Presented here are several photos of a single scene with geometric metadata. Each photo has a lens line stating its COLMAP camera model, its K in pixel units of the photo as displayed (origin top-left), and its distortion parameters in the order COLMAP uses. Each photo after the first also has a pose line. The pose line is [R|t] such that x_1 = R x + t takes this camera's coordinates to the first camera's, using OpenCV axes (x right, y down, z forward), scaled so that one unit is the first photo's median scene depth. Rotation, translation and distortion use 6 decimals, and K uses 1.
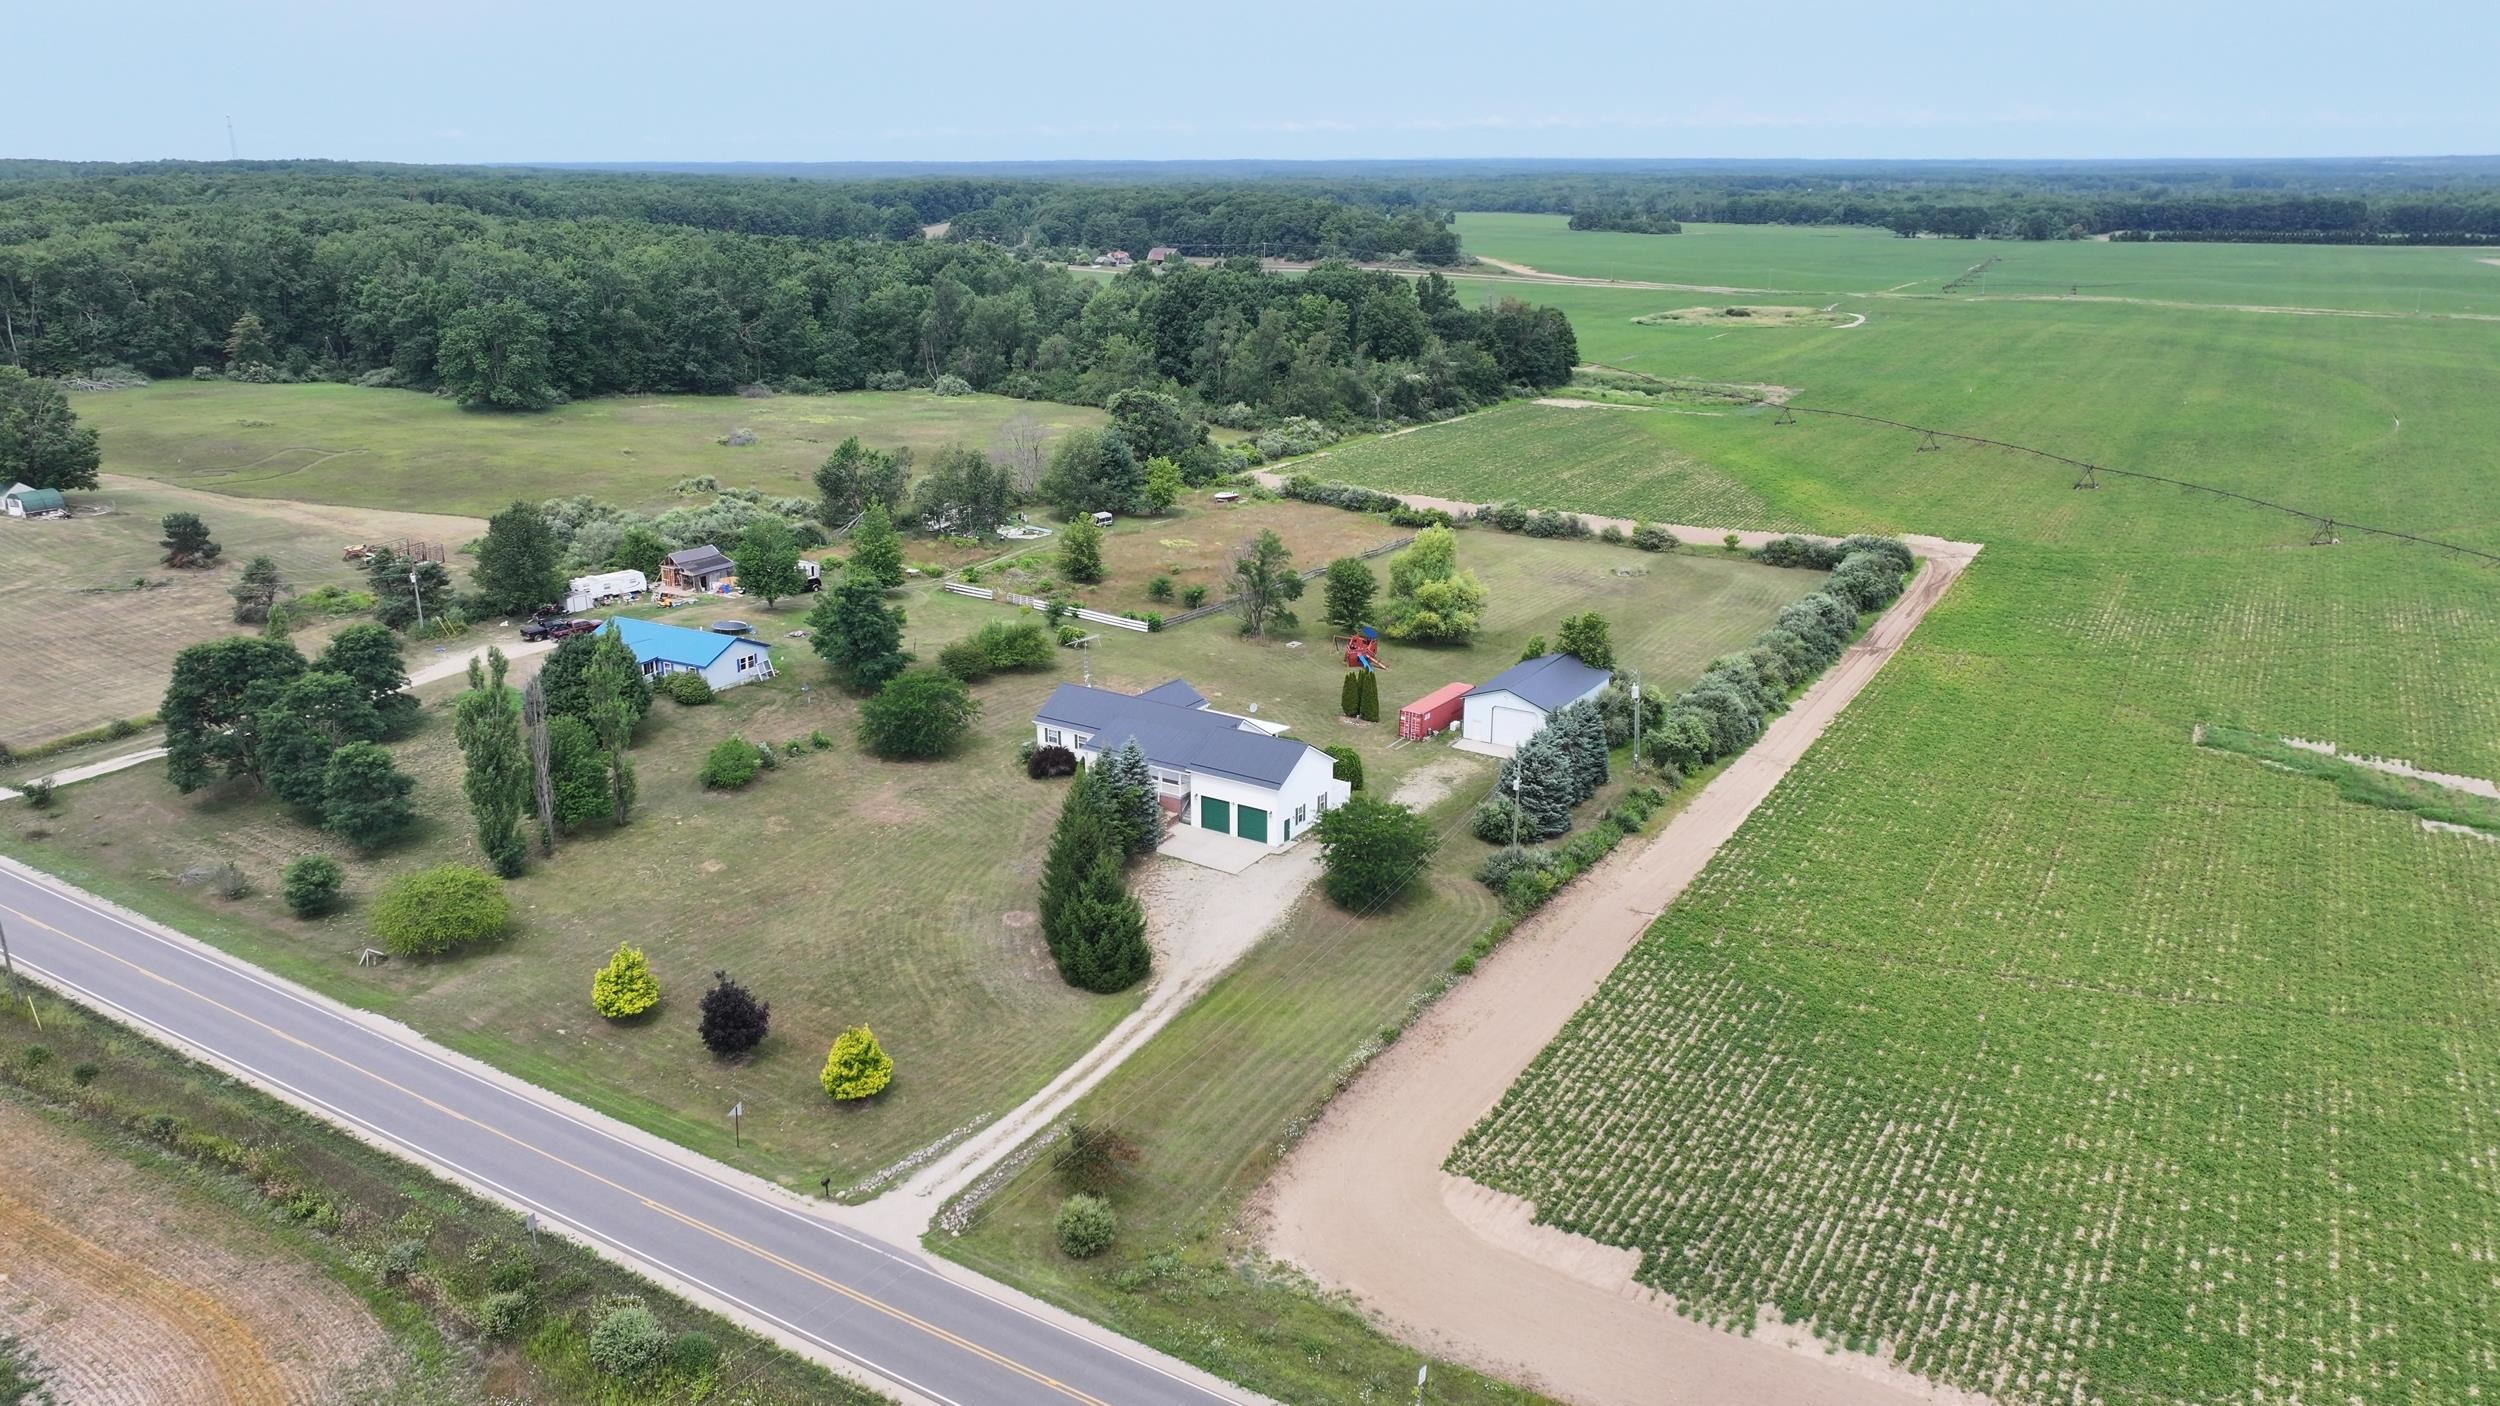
lens RADIAL K [[1745.8, 0, 1241.1], [0, 1745.8, 697.6], [0, 0, 1]] dist [-0.006294, 0.023358]
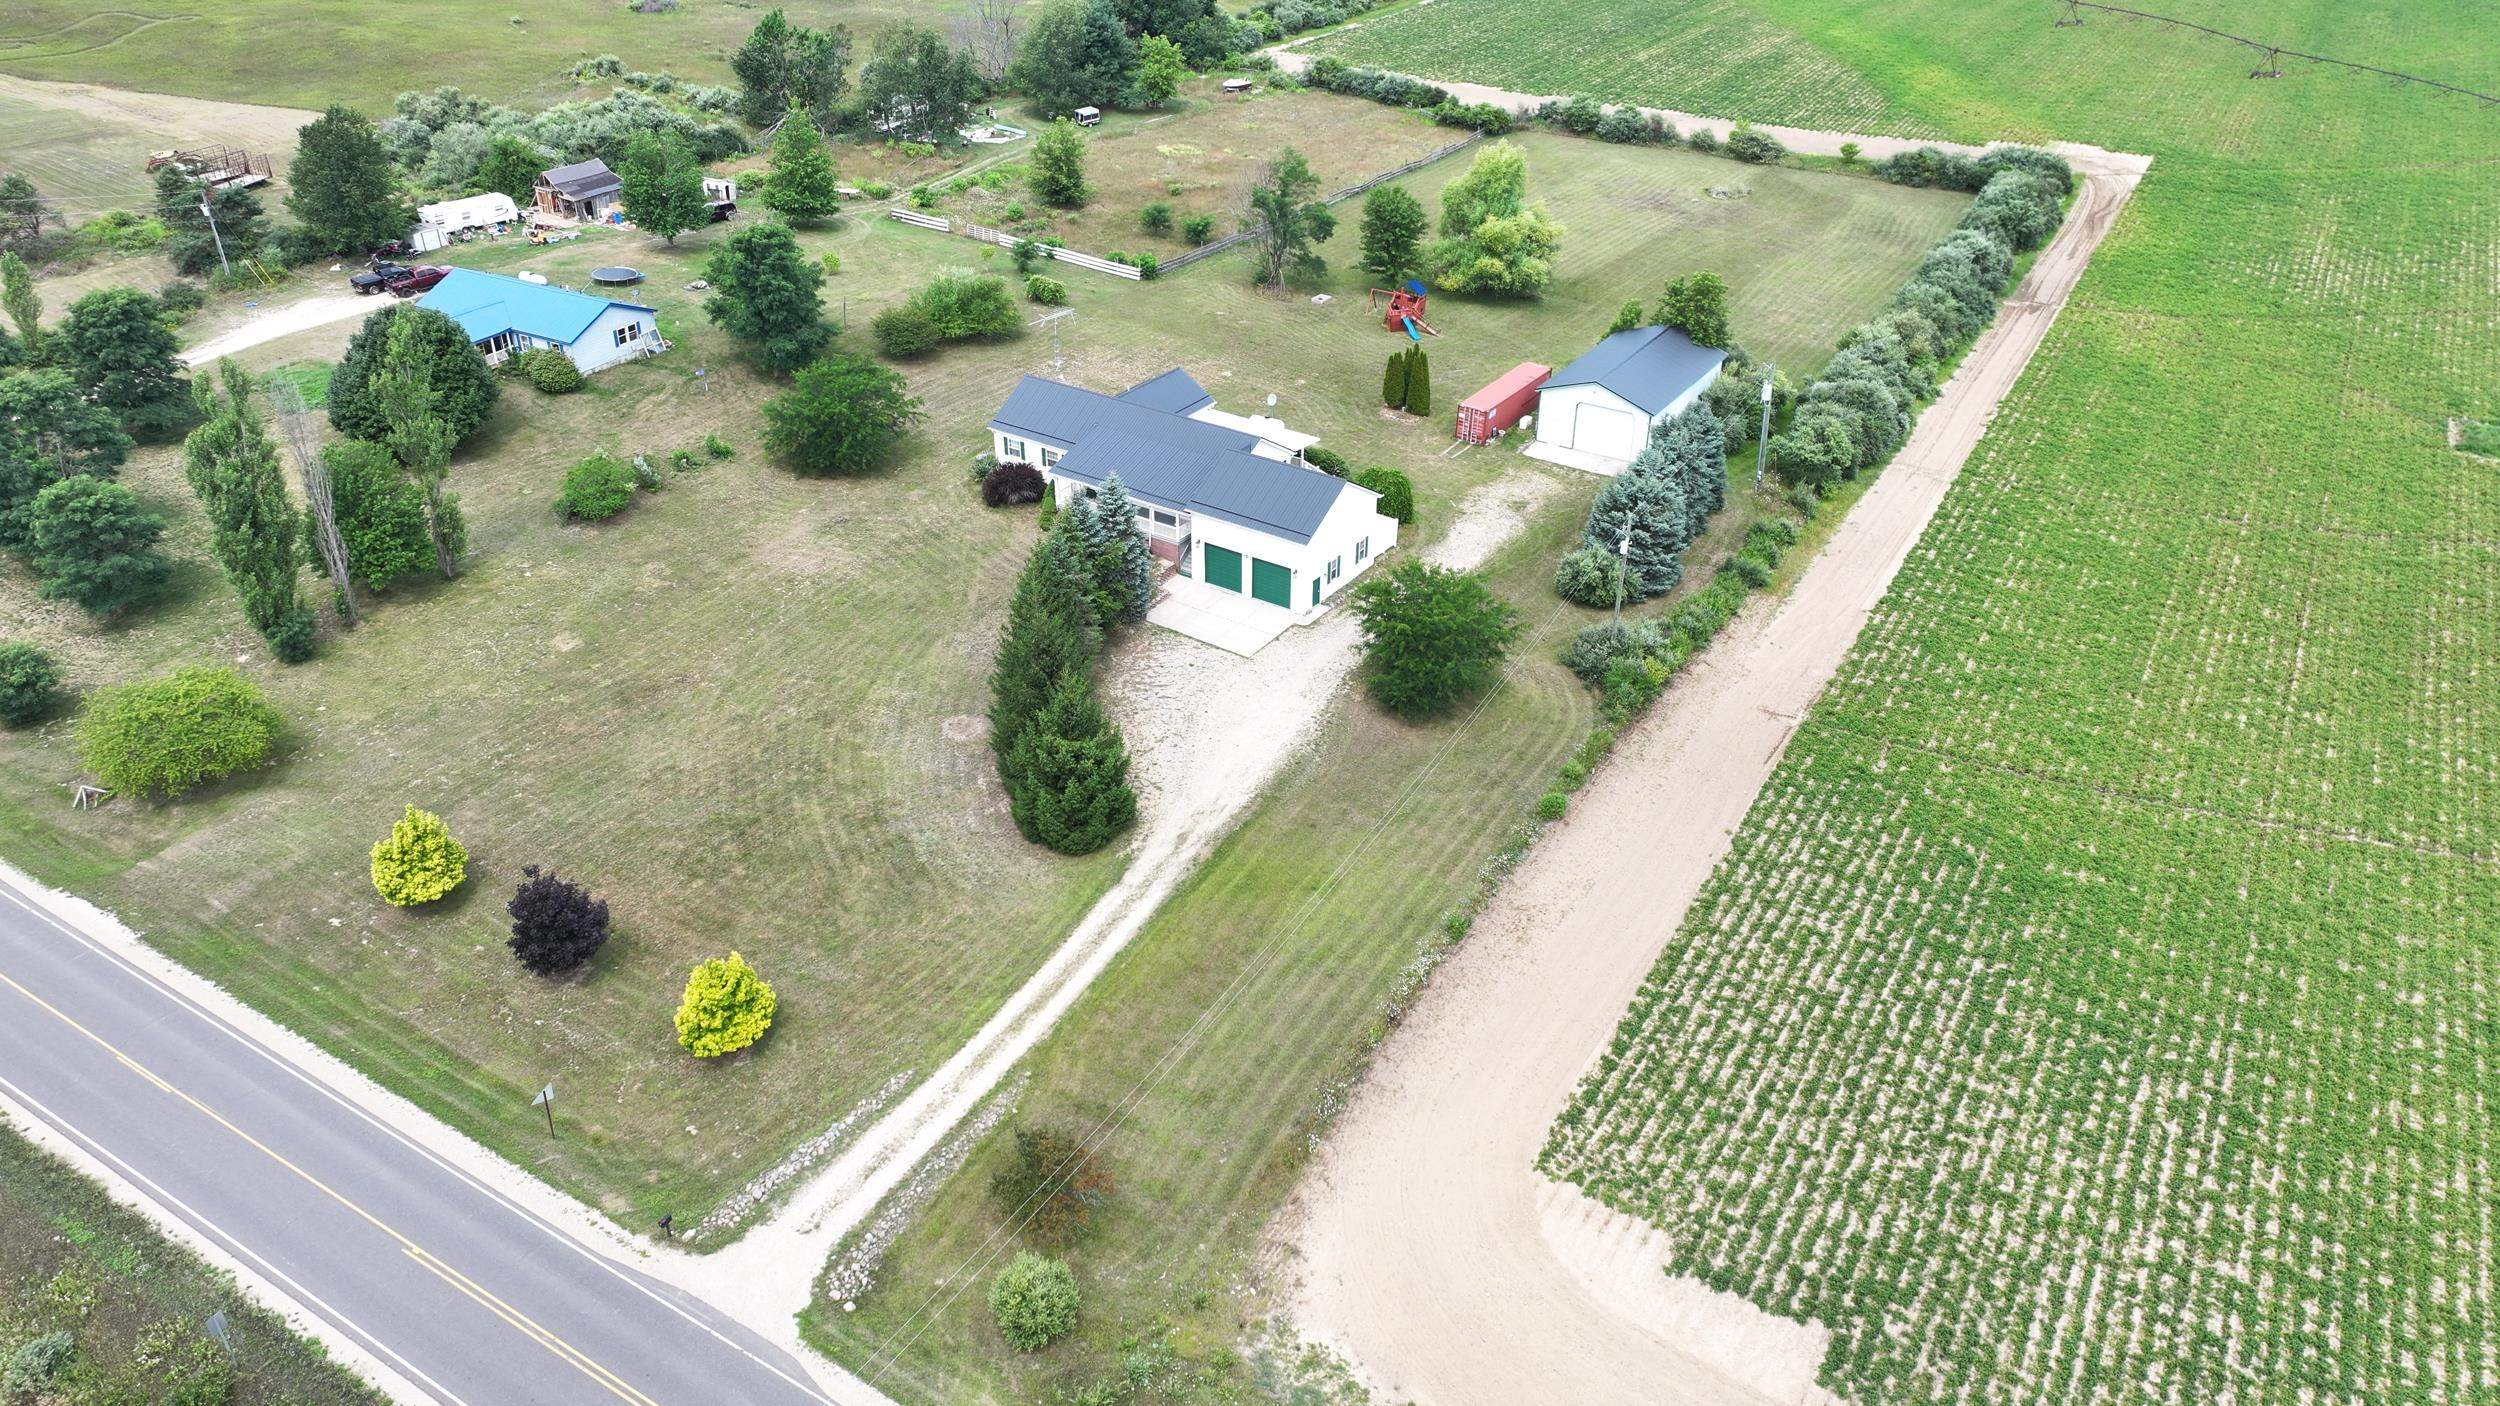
lens RADIAL K [[1745.8, 0, 1241.1], [0, 1745.8, 697.6], [0, 0, 1]] dist [-0.006294, 0.023358]
pose [[0.999964, 0.007987, -0.002703, -0.004546], [-0.007103, 0.970627, 0.240485, -0.066099], [0.004544, -0.240458, 0.970649, 0.253293]]
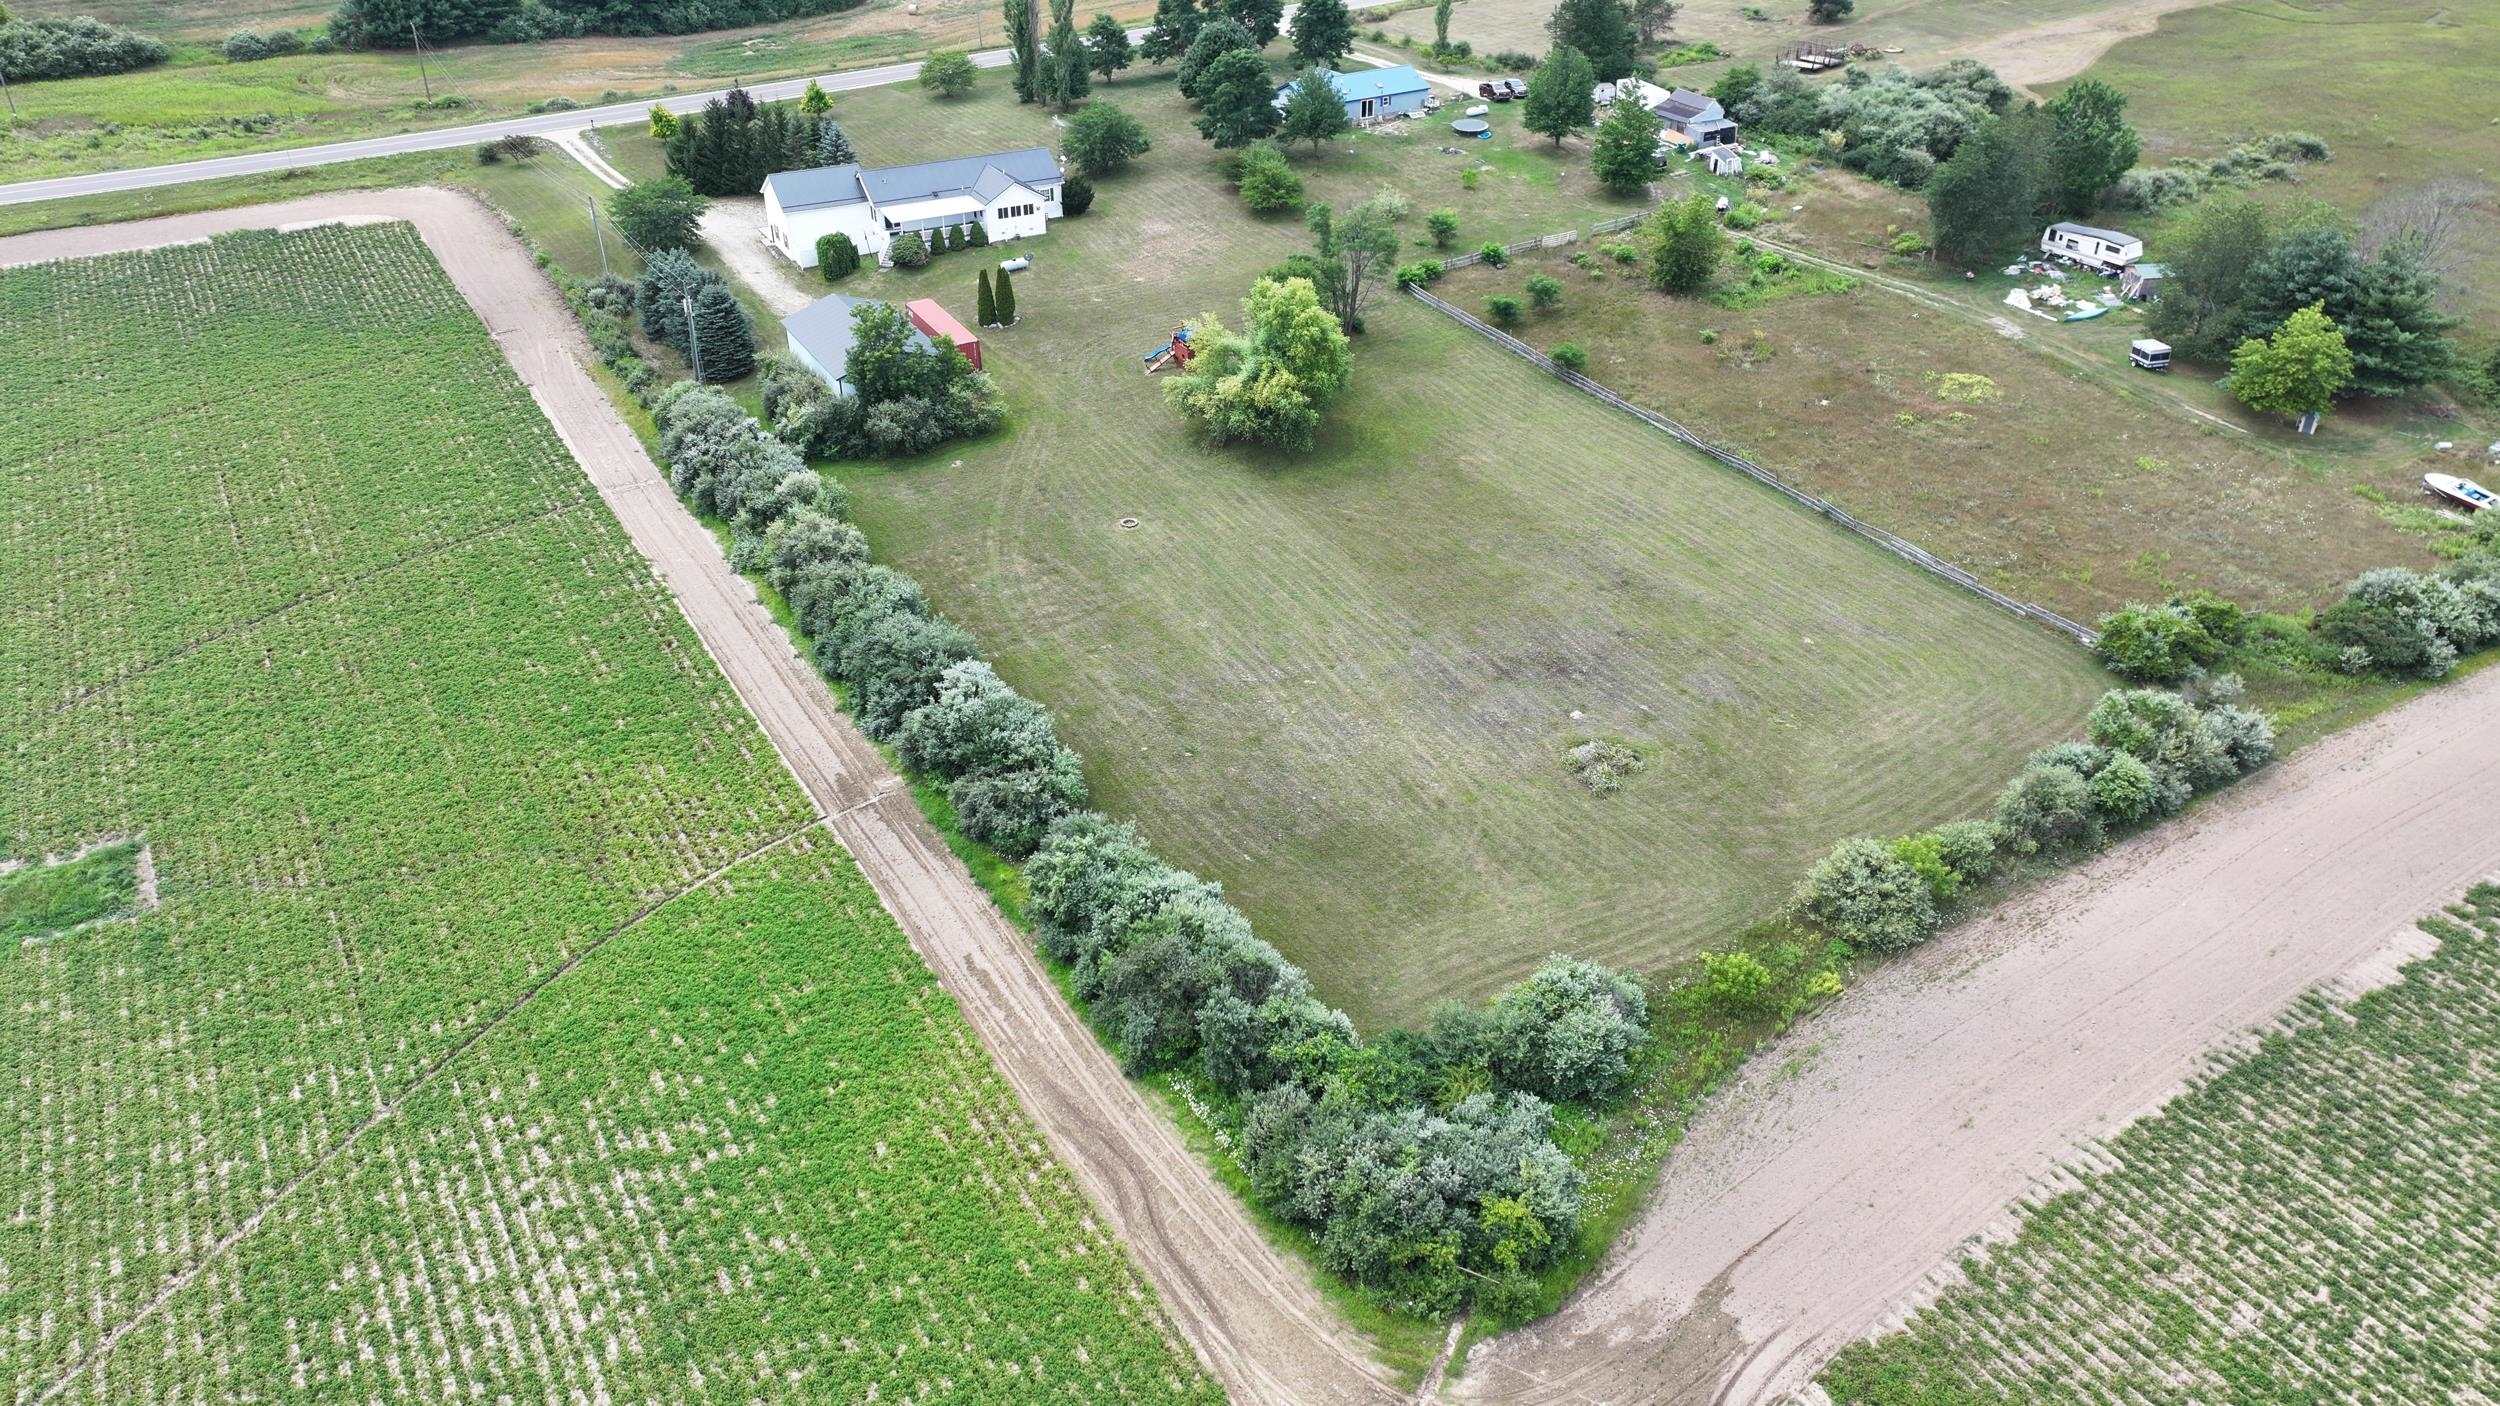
lens RADIAL K [[1745.8, 0, 1241.1], [0, 1745.8, 697.6], [0, 0, 1]] dist [-0.006294, 0.023358]
pose [[-0.470485, 0.480283, -0.740251, 0.996088], [-0.240153, 0.737540, 0.631159, -0.568317], [0.849100, 0.474724, -0.231660, 1.812886]]
